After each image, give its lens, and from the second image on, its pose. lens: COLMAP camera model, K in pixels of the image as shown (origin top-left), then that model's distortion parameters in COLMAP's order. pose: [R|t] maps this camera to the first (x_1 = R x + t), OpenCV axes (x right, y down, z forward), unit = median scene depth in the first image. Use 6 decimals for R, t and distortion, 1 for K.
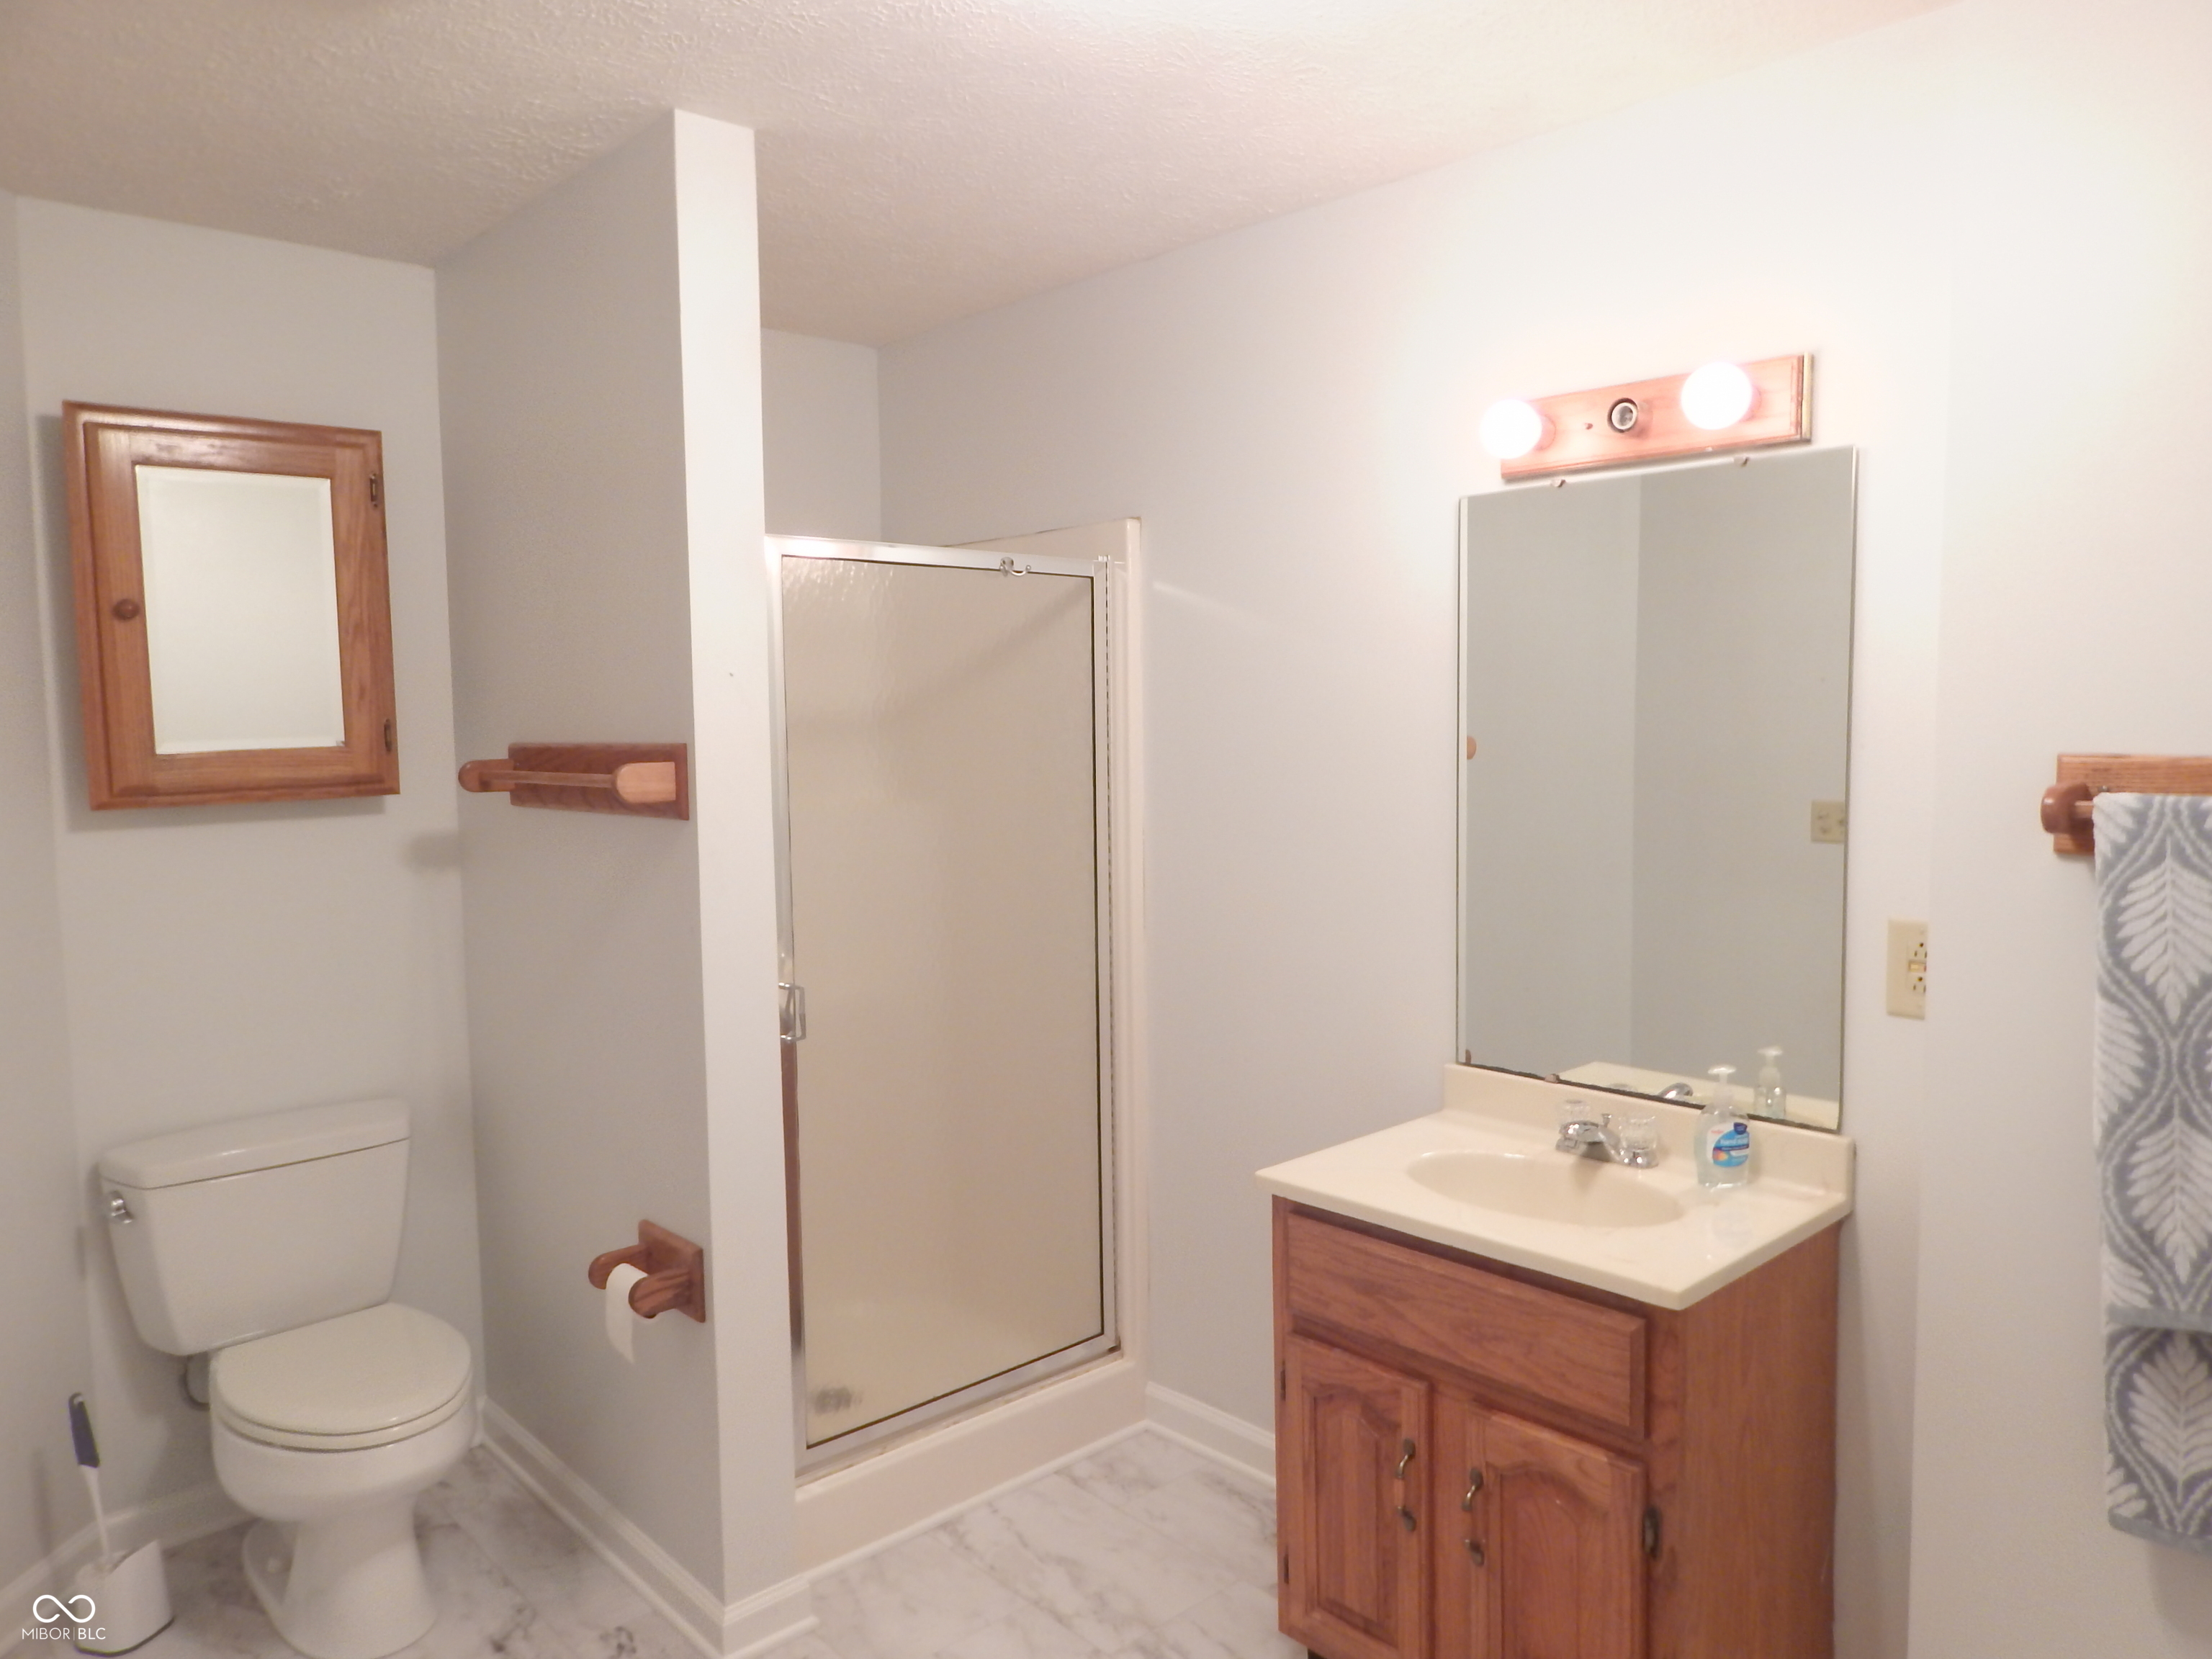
lens RADIAL K [[1517.4, 0, 1110.0], [0, 1517.4, 824.5], [0, 0, 1]] dist [-0.008761, -0.002537]
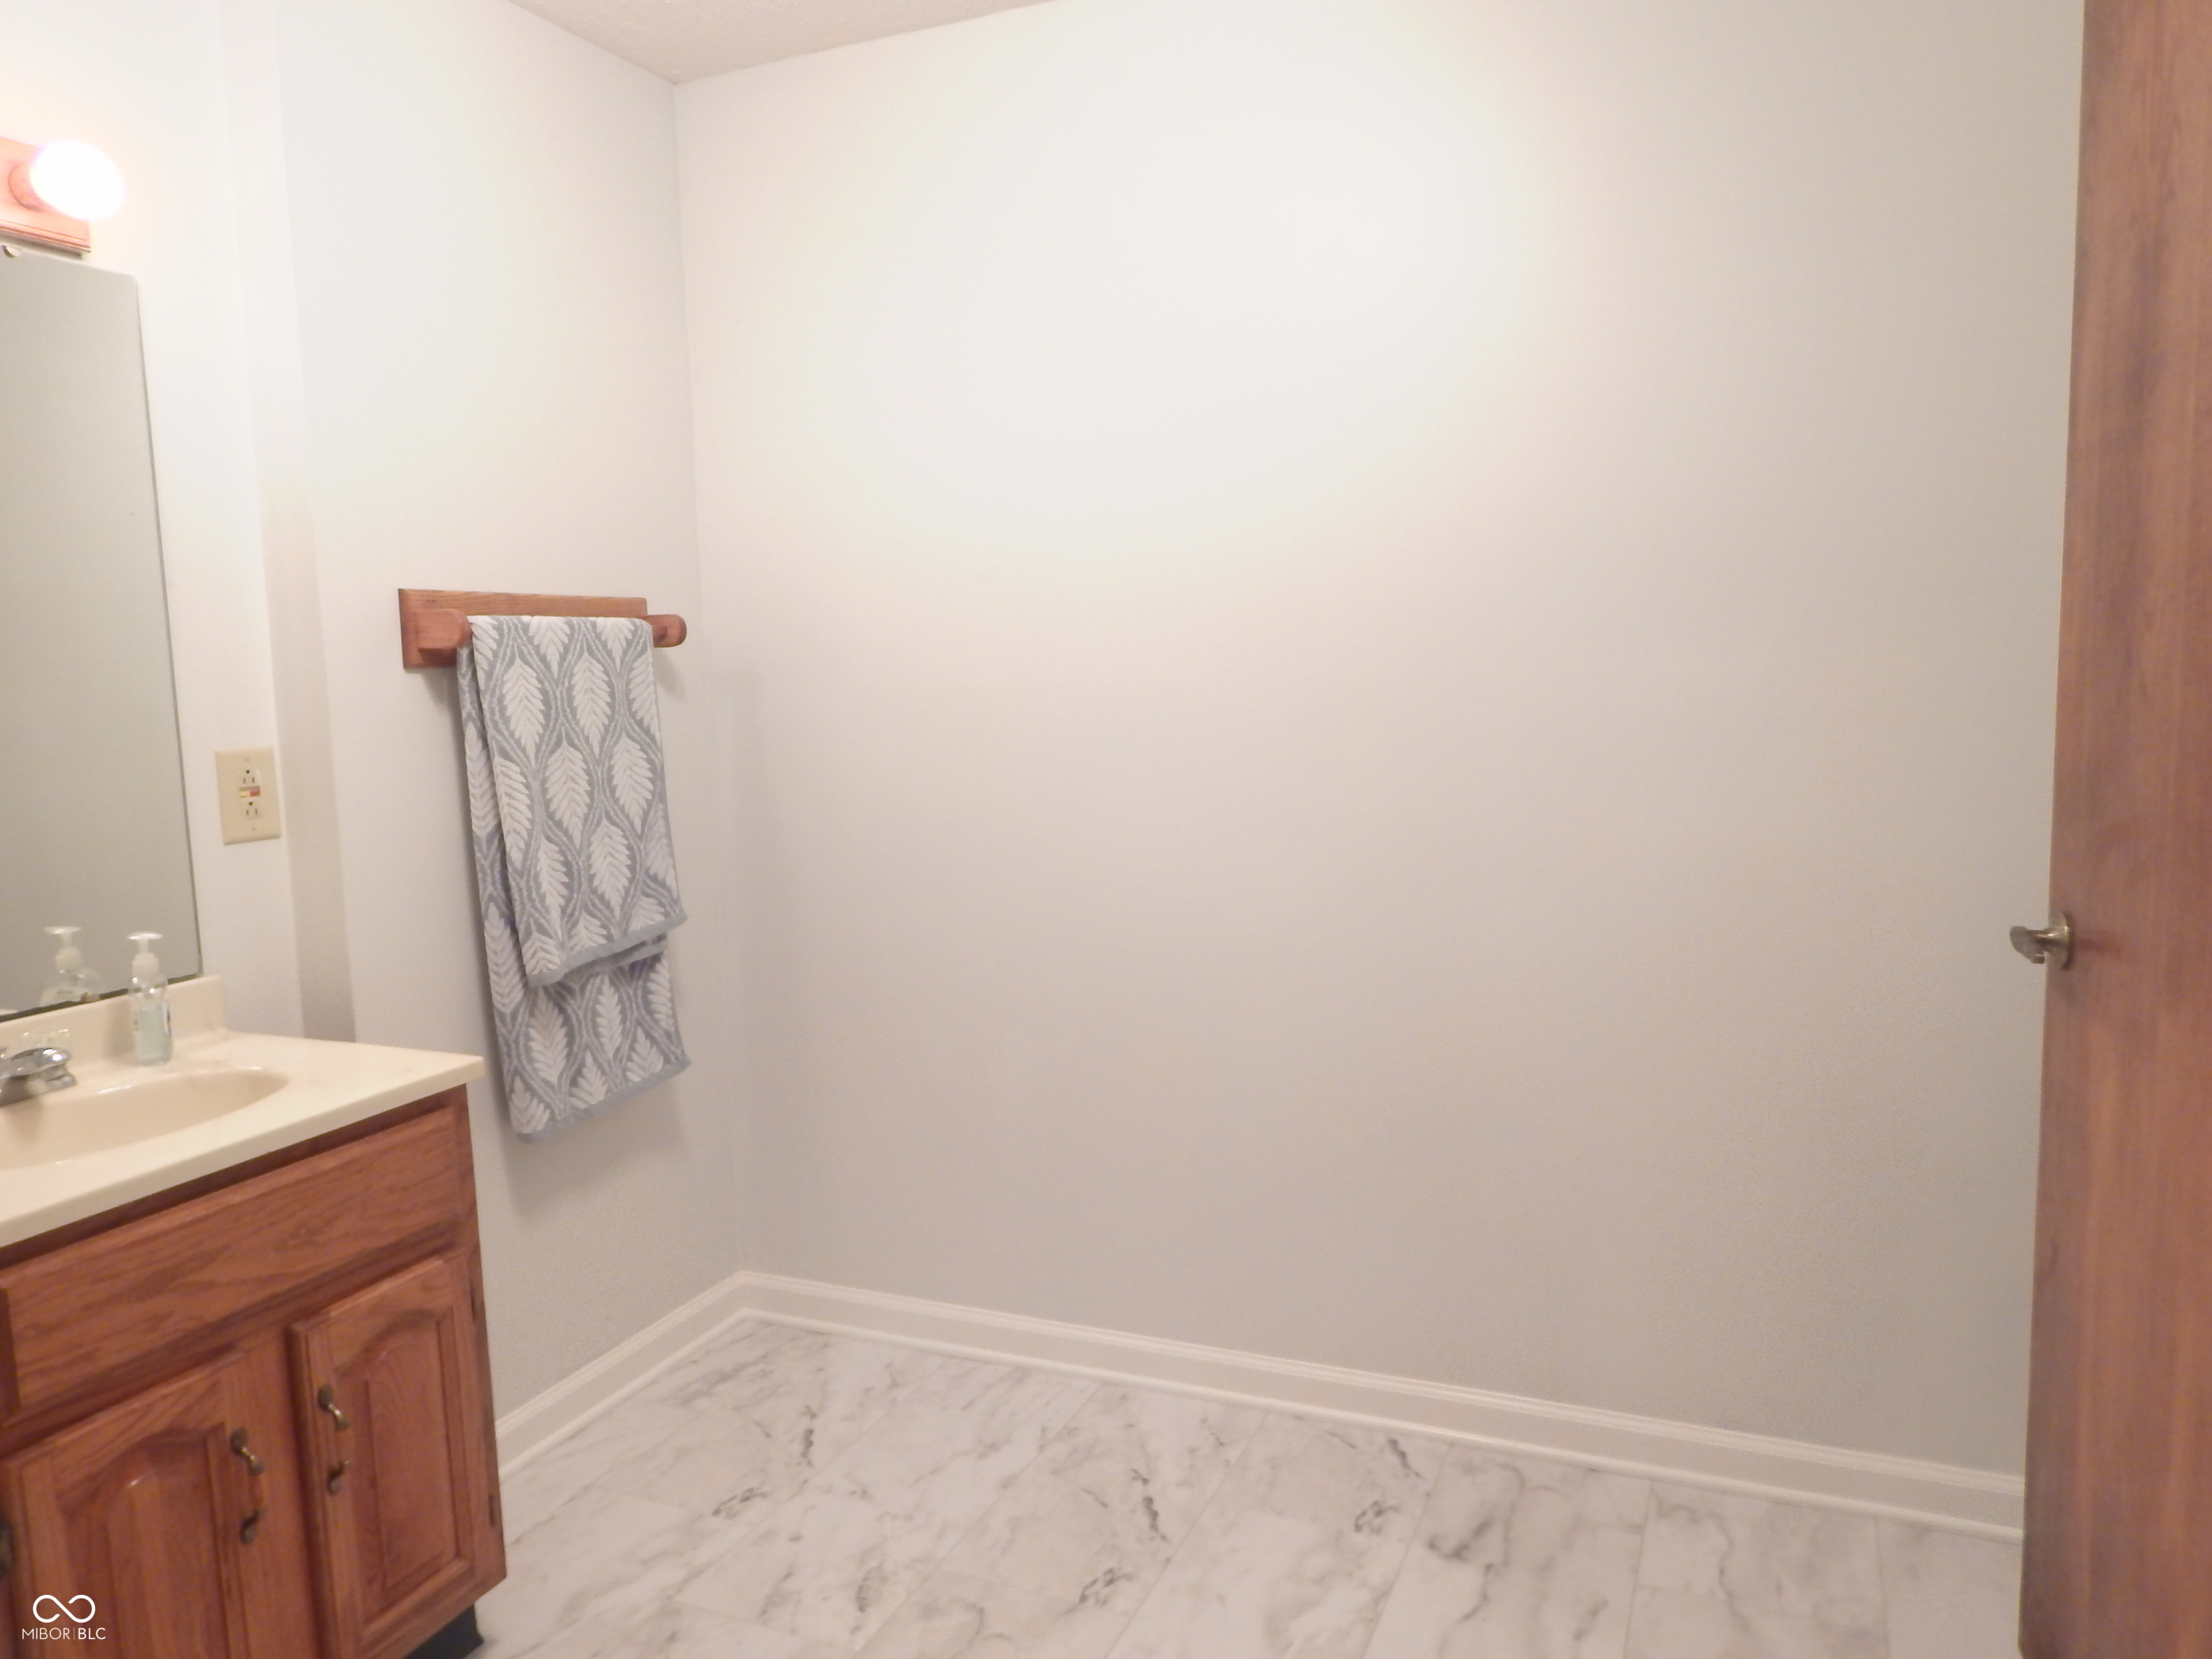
lens RADIAL K [[1517.4, 0, 1109.6], [0, 1517.4, 837.7], [0, 0, 1]] dist [-0.008761, -0.002537]
pose [[-0.411420, -0.086475, 0.907334, -0.697607], [0.099072, 0.985348, 0.138833, 0.037357], [-0.906045, 0.147010, -0.396825, 0.876091]]
